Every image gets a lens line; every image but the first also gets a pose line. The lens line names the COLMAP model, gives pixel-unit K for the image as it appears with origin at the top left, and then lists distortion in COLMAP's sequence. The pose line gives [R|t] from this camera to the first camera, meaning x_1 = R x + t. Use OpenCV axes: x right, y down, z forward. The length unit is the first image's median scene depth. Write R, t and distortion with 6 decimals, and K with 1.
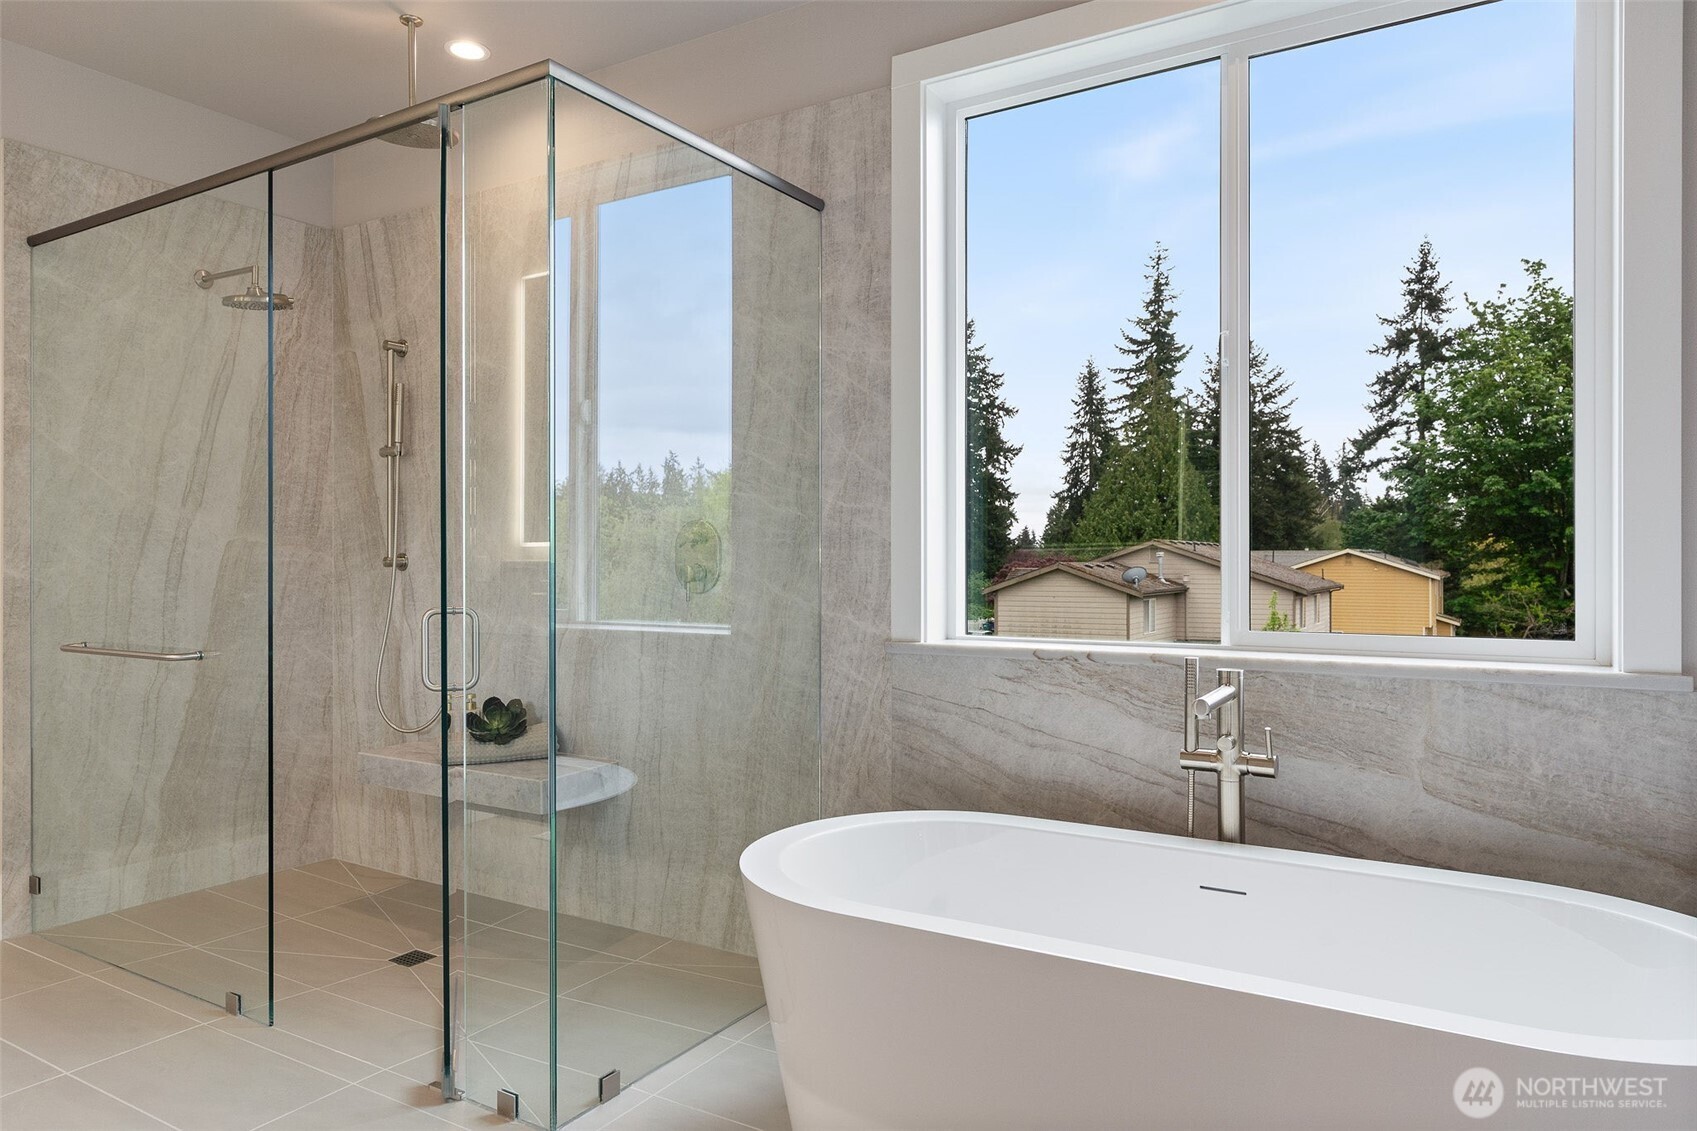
lens RADIAL K [[1082.5, 0, 848.5], [0, 1082.5, 565.5], [0, 0, 1]] dist [-0.002266, 0.001382]
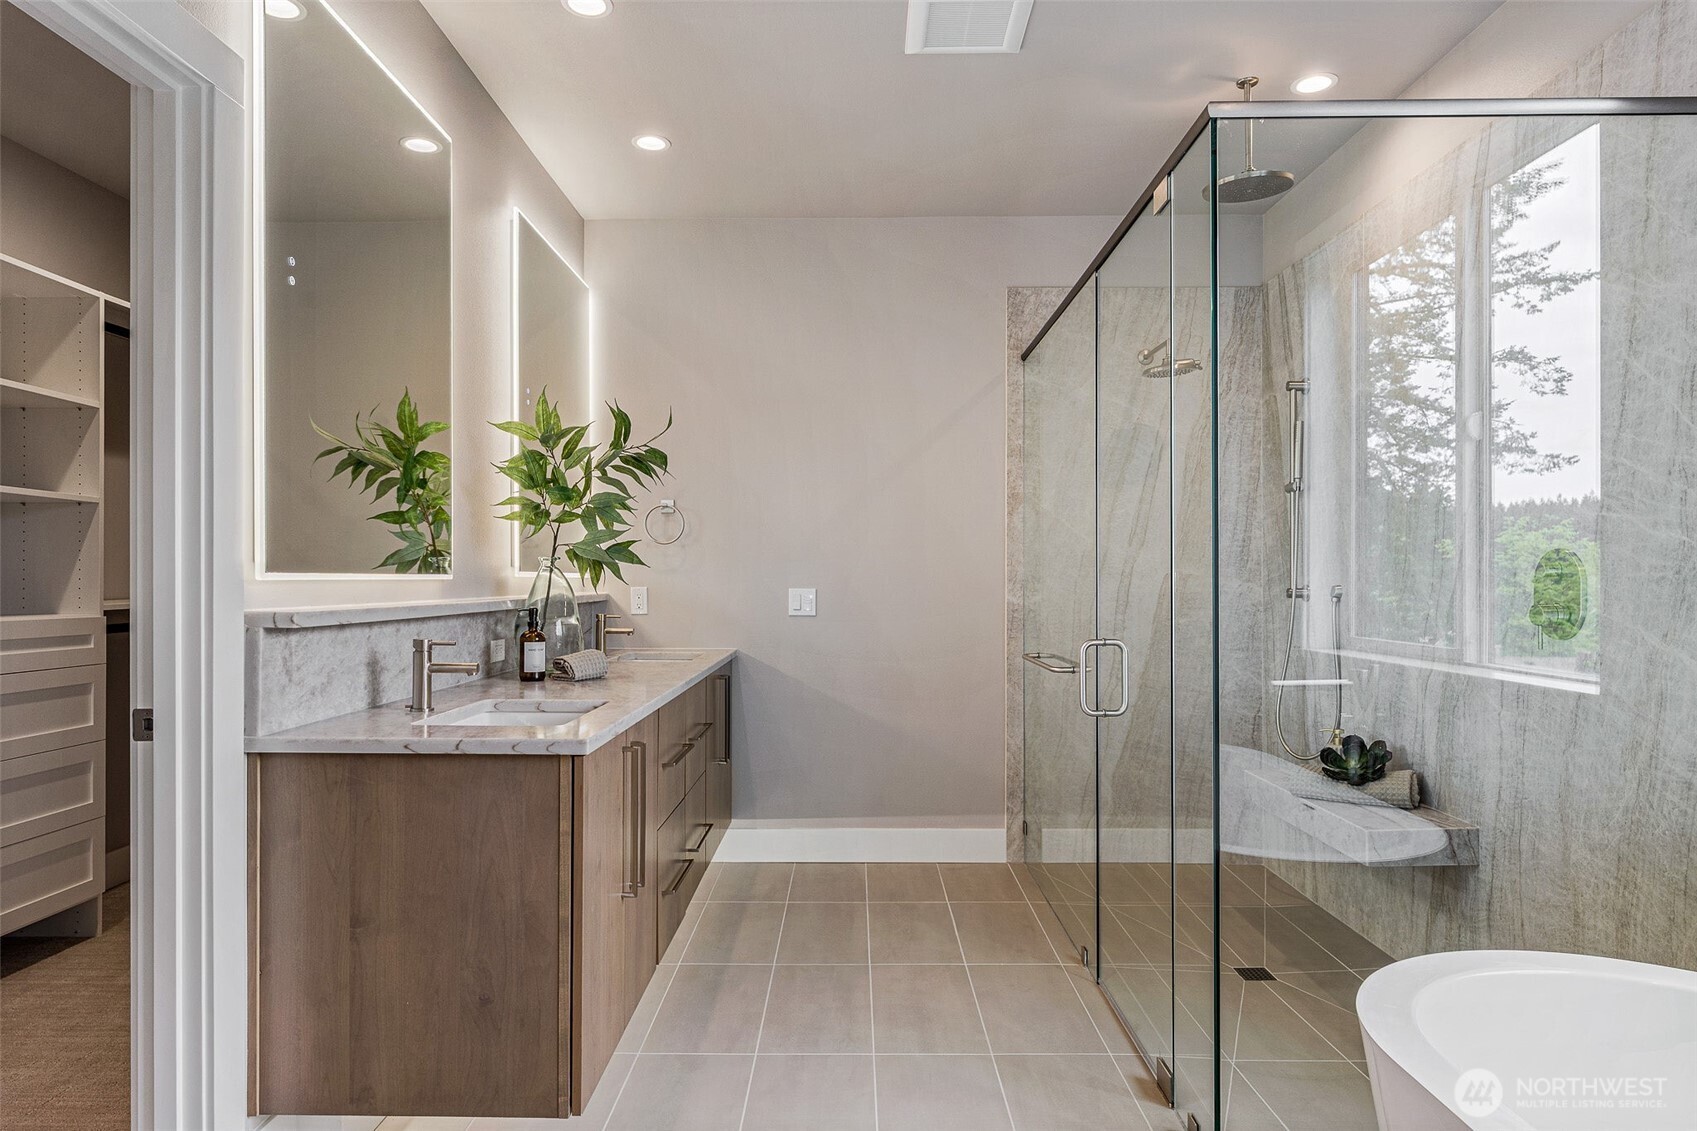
lens RADIAL K [[1021.4, 0, 842.9], [0, 1021.4, 582.5], [0, 0, 1]] dist [0.001011, 0.001864]
pose [[0.505957, 0.003125, -0.862553, 0.245103], [-0.003731, 0.999992, 0.001434, -0.015829], [0.862551, 0.002493, 0.505964, 0.150624]]
